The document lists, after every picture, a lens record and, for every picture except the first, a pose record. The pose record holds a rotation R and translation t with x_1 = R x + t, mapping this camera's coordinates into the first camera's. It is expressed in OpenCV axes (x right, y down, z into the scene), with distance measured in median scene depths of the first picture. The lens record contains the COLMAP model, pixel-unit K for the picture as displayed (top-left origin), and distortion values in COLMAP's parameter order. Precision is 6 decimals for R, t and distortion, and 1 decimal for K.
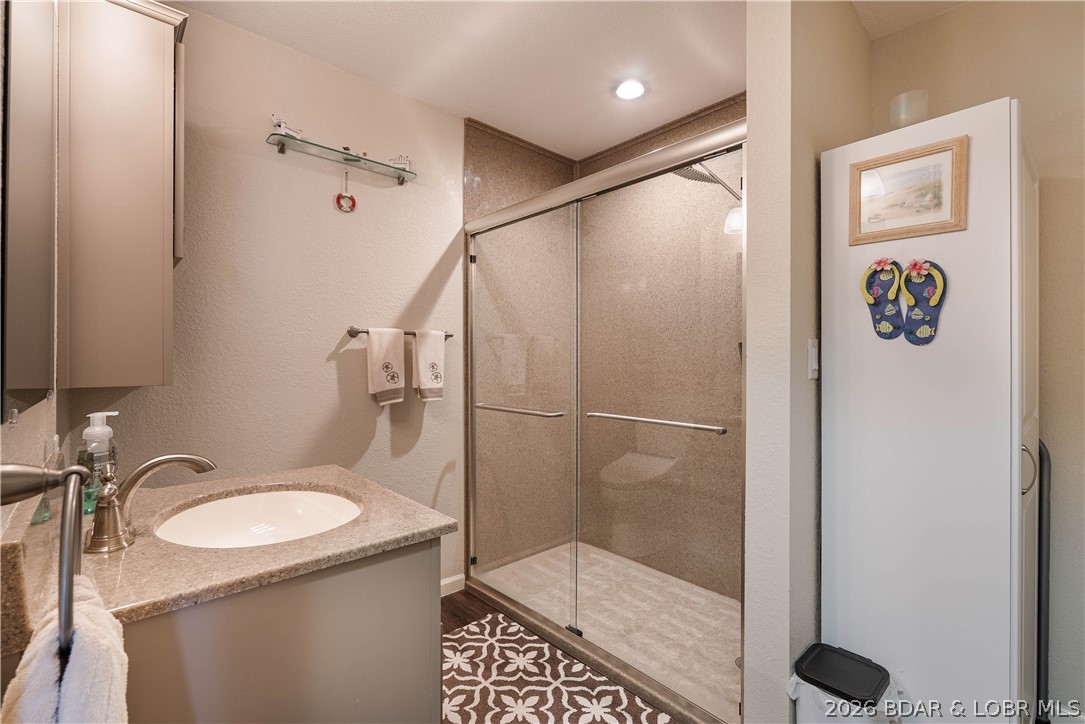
lens RADIAL K [[490.1, 0, 542.5], [0, 490.1, 362.0], [0, 0, 1]] dist [-0.006661, 0.000069]
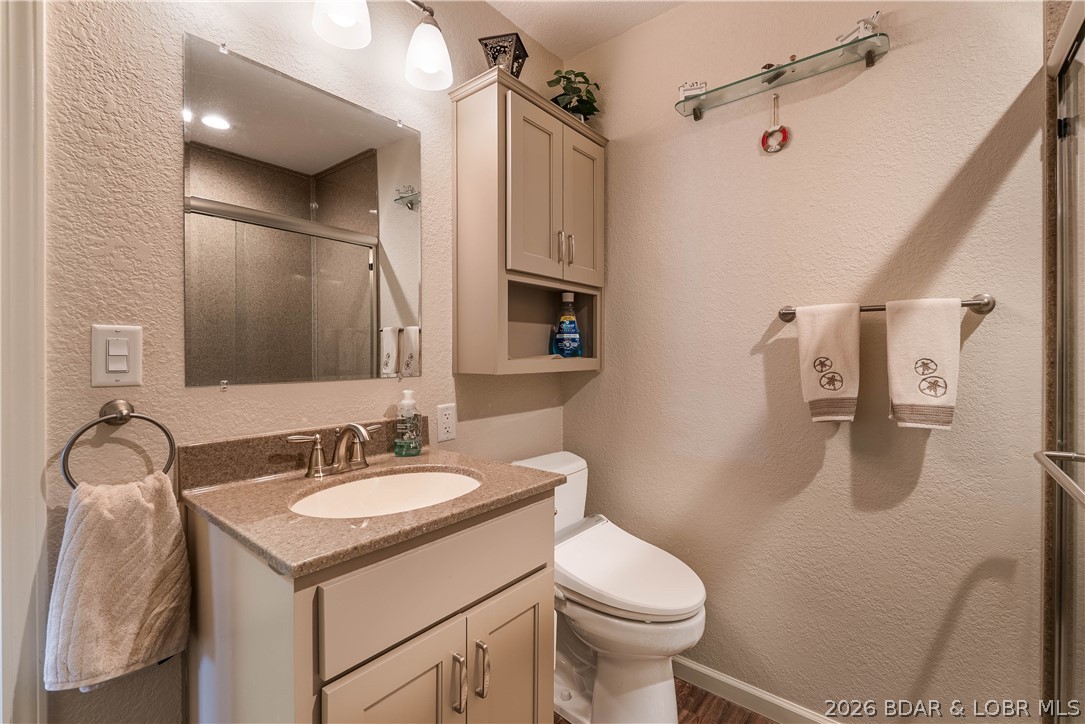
lens RADIAL K [[481.8, 0, 539.7], [0, 481.8, 354.7], [0, 0, 1]] dist [-0.000572, -0.000035]
pose [[0.138990, 0.003104, -0.990289, 0.267484], [-0.002296, 0.999993, 0.002812, -0.003125], [0.990291, 0.001882, 0.138996, 0.547547]]
